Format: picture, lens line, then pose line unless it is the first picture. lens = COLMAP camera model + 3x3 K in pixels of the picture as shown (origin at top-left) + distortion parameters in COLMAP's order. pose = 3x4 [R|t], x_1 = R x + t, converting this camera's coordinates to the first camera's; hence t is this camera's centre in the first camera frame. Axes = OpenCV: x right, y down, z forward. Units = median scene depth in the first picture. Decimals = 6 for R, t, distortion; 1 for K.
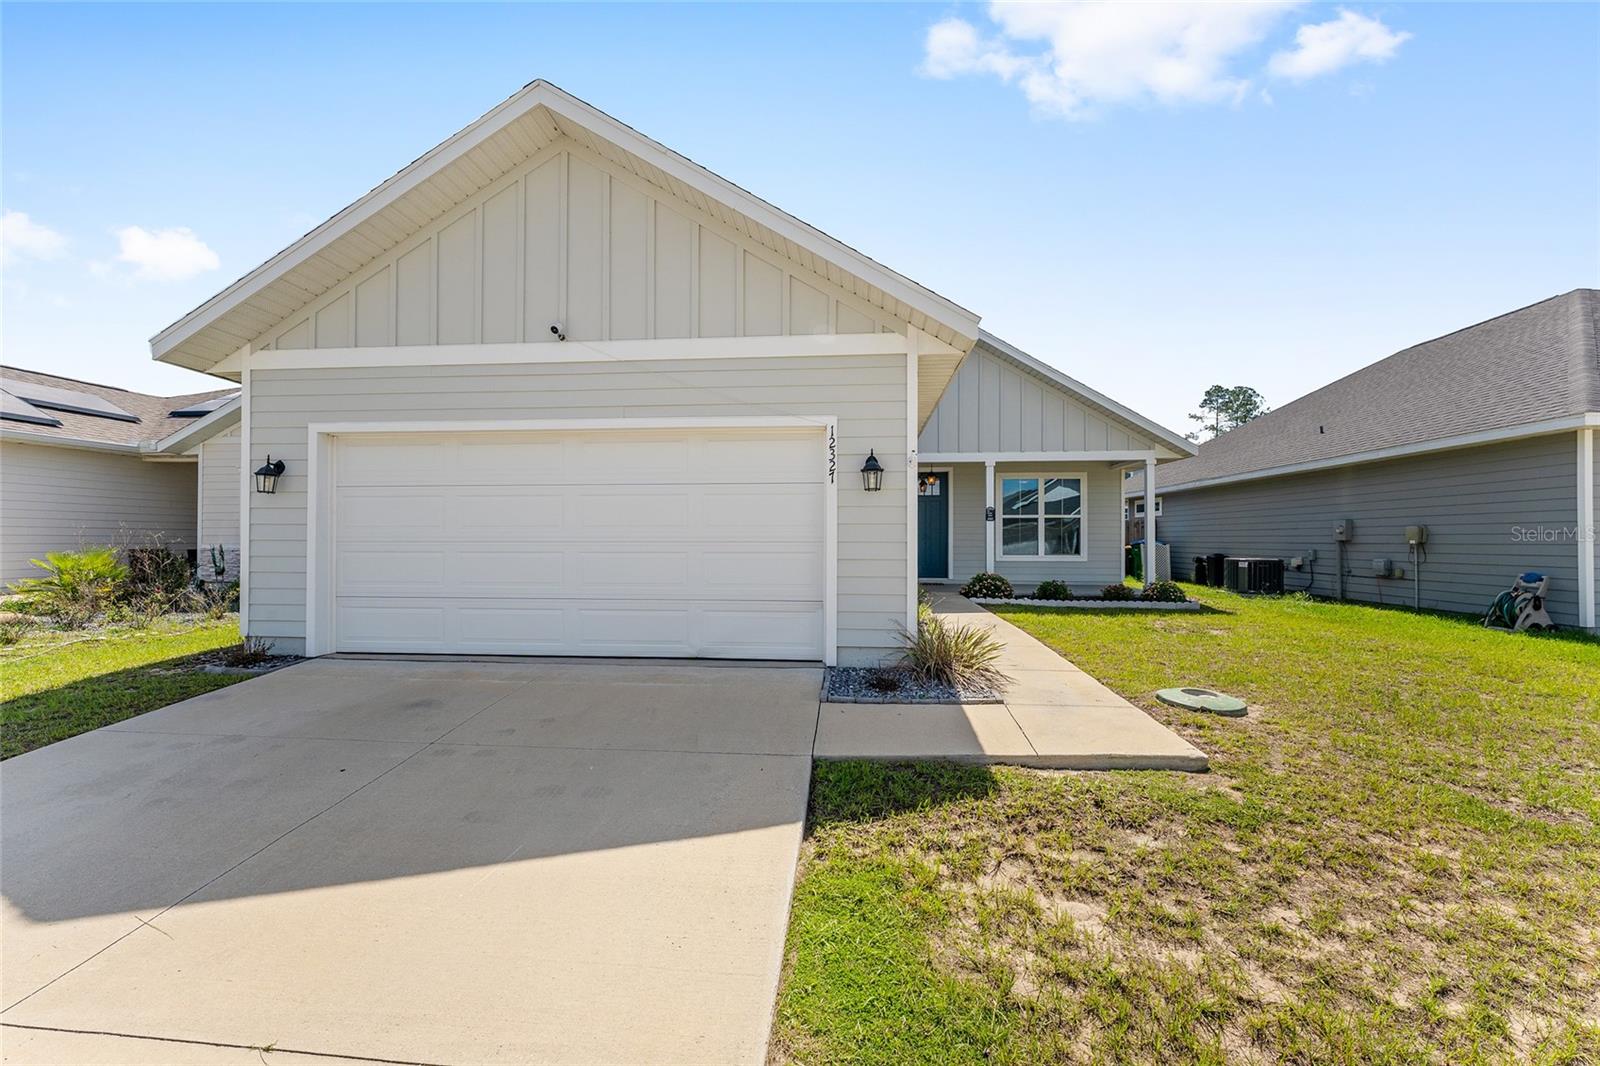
lens RADIAL K [[640.6, 0, 796.0], [0, 640.6, 531.5], [0, 0, 1]] dist [0.000753, -0.000692]
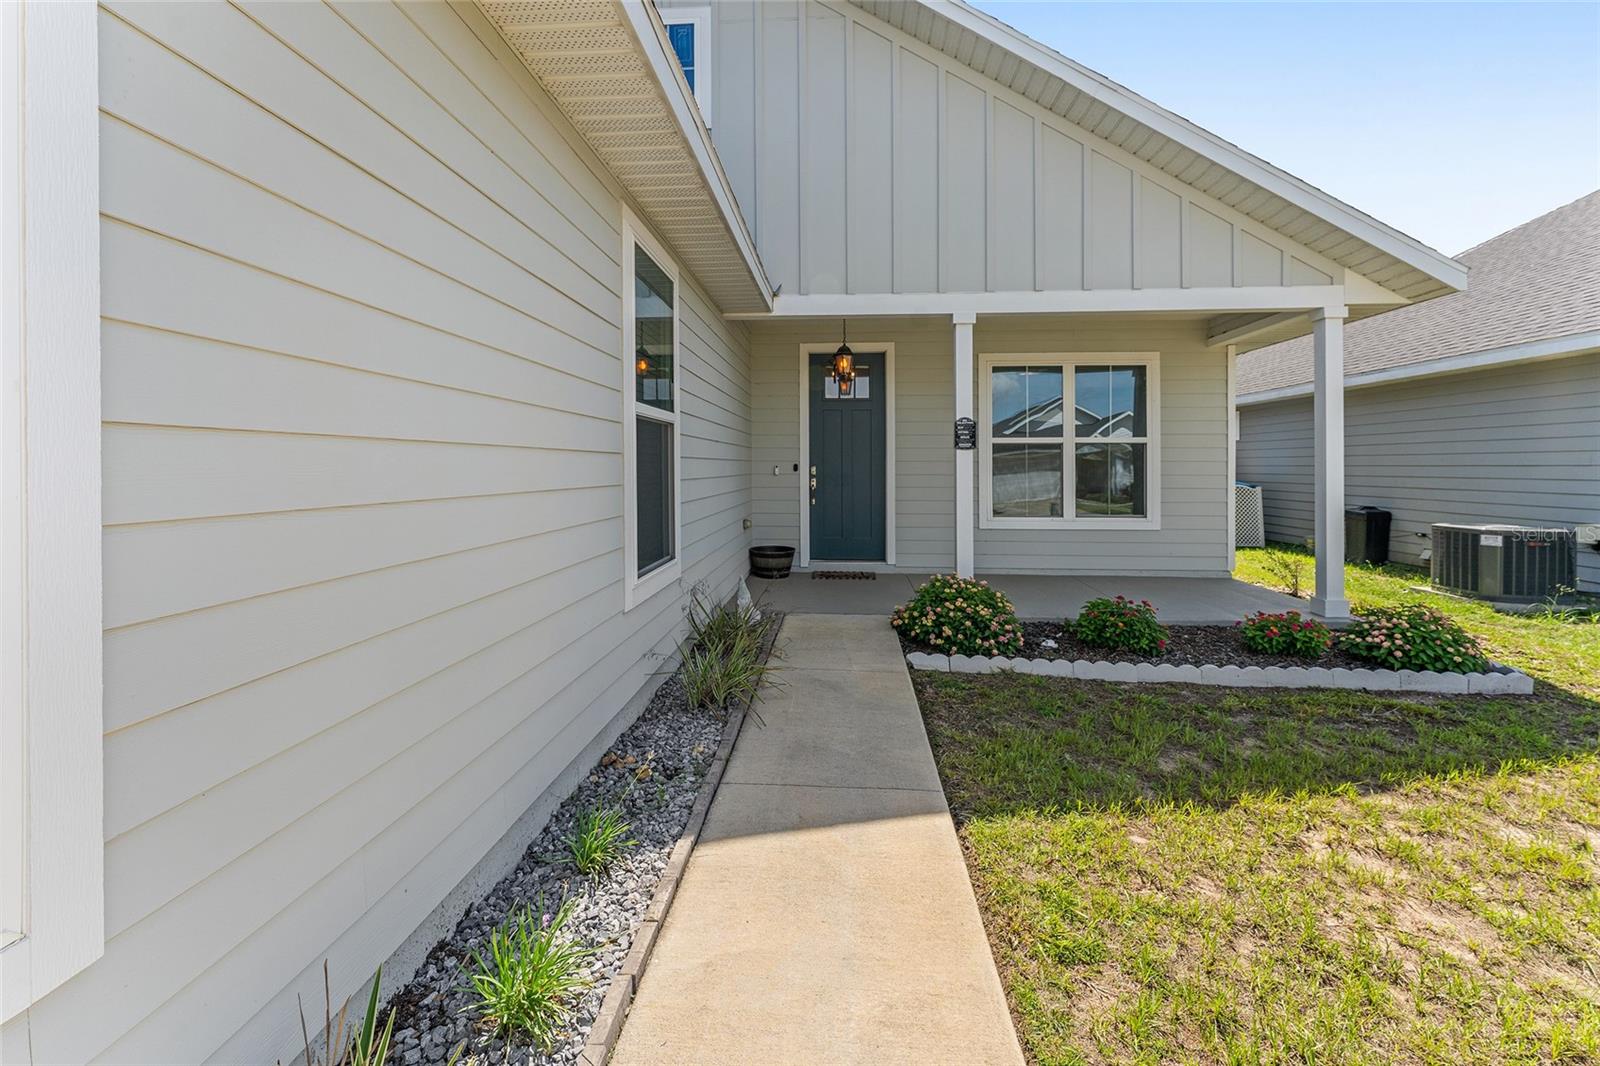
lens RADIAL K [[661.1, 0, 796.9], [0, 661.1, 461.5], [0, 0, 1]] dist [-0.001267, -0.000403]
pose [[0.999619, -0.000719, 0.027592, 0.179514], [0.000620, 0.999993, 0.003589, -0.010267], [-0.027594, -0.003571, 0.999613, 0.563348]]
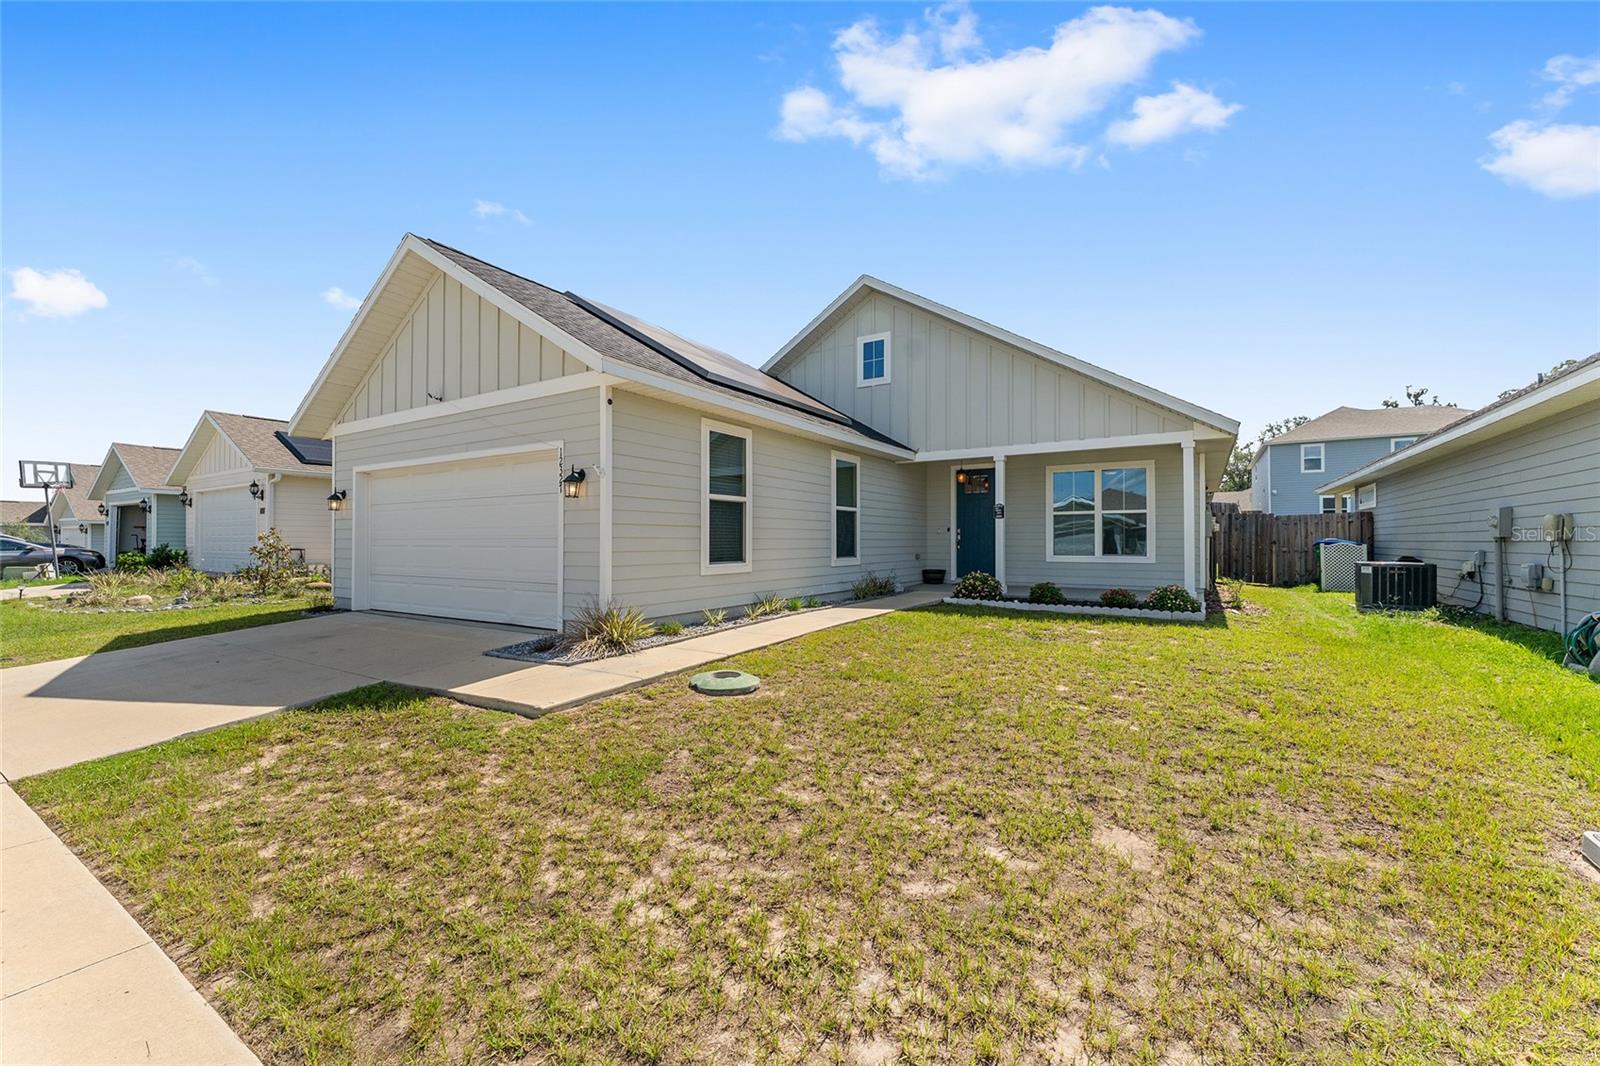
lens RADIAL K [[627.4, 0, 800.0], [0, 627.4, 533.0], [0, 0, 1]] dist [-0.000168, -0.000082]
pose [[0.895300, -0.007934, -0.445393, 0.461798], [0.007159, 0.999969, -0.003422, 0.005927], [0.445406, -0.000125, 0.895329, 0.037878]]
